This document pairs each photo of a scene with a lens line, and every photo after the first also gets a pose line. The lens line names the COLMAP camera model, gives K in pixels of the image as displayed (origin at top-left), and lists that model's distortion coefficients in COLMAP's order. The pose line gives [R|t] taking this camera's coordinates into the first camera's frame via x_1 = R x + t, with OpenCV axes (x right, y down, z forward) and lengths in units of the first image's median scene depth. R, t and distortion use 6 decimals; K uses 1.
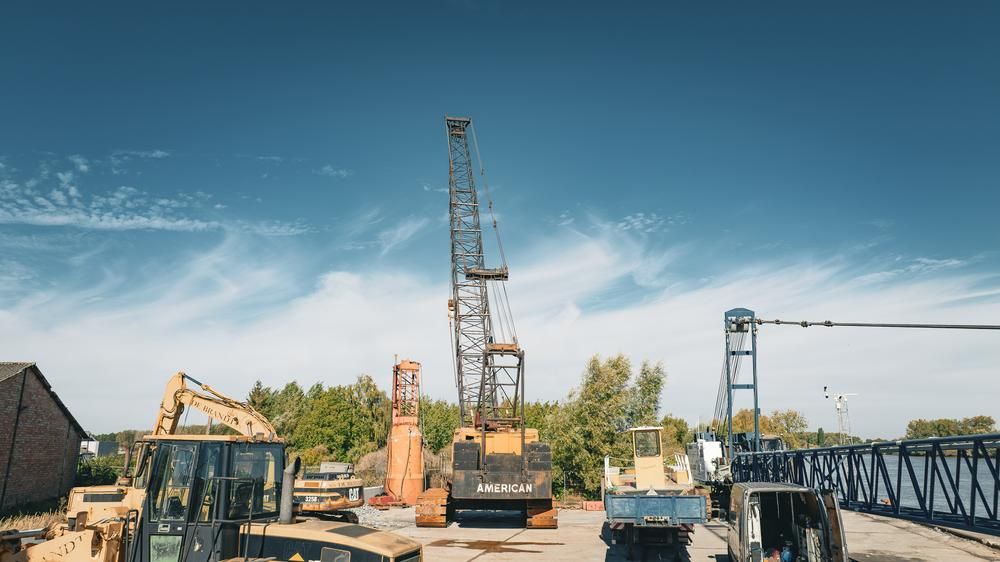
lens RADIAL K [[708.4, 0, 507.0], [0, 708.4, 275.6], [0, 0, 1]] dist [-0.050254, 0.062441]
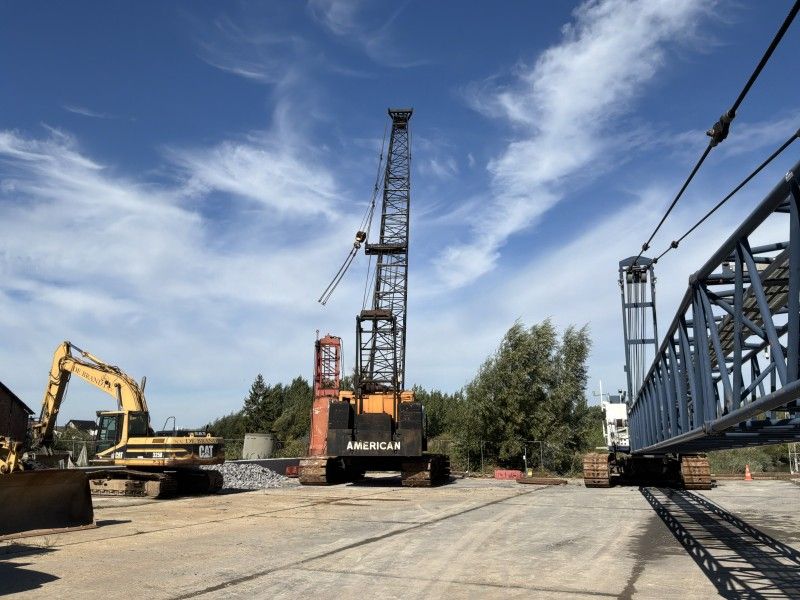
lens RADIAL K [[659.0, 0, 402.8], [0, 659.0, 300.4], [0, 0, 1]] dist [0.099275, -0.203981]
pose [[0.984094, -0.043499, -0.172241, 0.179434], [0.048536, 0.998505, 0.025142, 0.067299], [0.170890, -0.033102, 0.984734, 0.096371]]
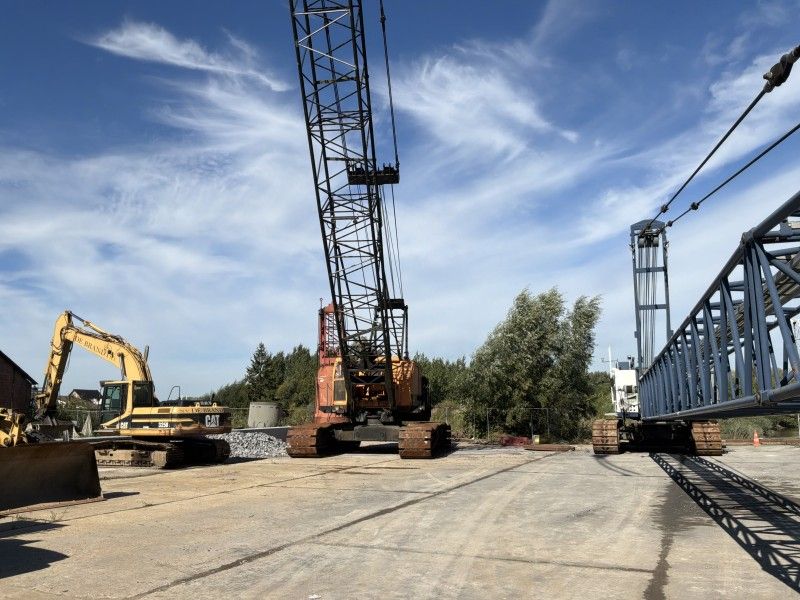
lens RADIAL K [[659.7, 0, 402.0], [0, 659.7, 307.4], [0, 0, 1]] dist [0.105774, -0.229807]
pose [[0.983542, -0.040020, -0.176192, 0.168468], [0.055529, 0.994918, 0.083989, 0.068872], [0.171936, -0.092391, 0.980766, 0.111769]]
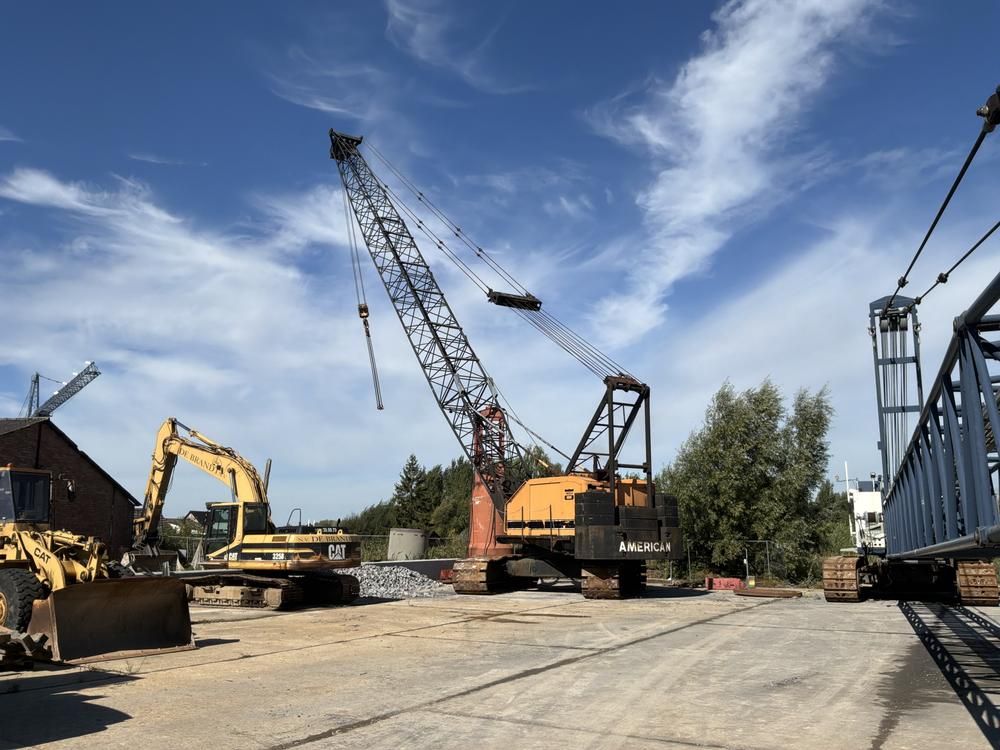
lens RADIAL K [[823.7, 0, 503.5], [0, 823.7, 375.5], [0, 0, 1]] dist [0.099275, -0.203981]
pose [[0.959681, -0.057202, -0.275211, 0.187200], [0.069838, 0.996897, 0.036328, 0.068205], [0.272279, -0.054084, 0.960697, 0.115570]]
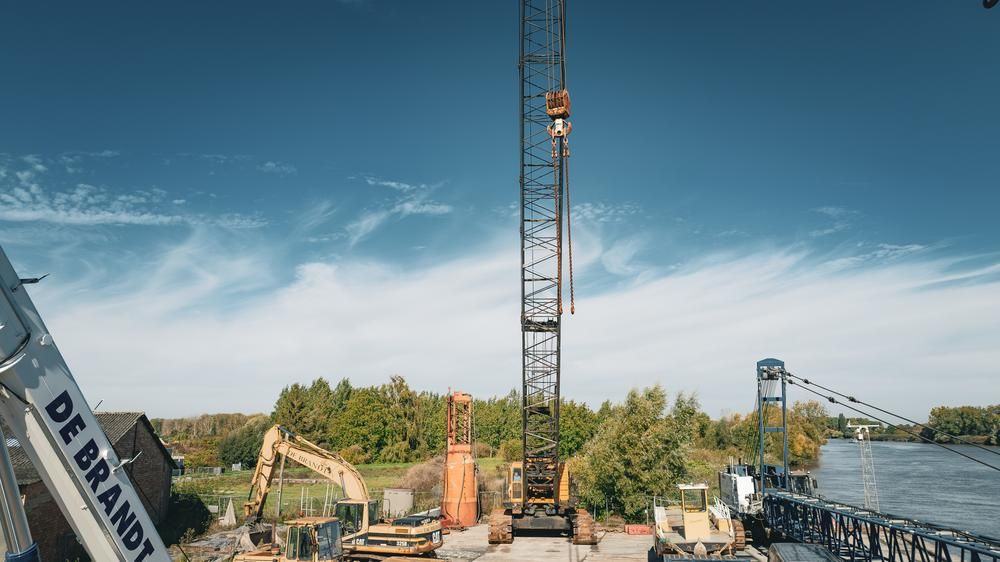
lens RADIAL K [[708.4, 0, 507.0], [0, 708.4, 275.6], [0, 0, 1]] dist [-0.050254, 0.062441]
pose [[0.999653, -0.007688, -0.025202, -0.053842], [0.008211, 0.999752, 0.020705, -0.109956], [0.025037, -0.020905, 0.999468, -0.109890]]
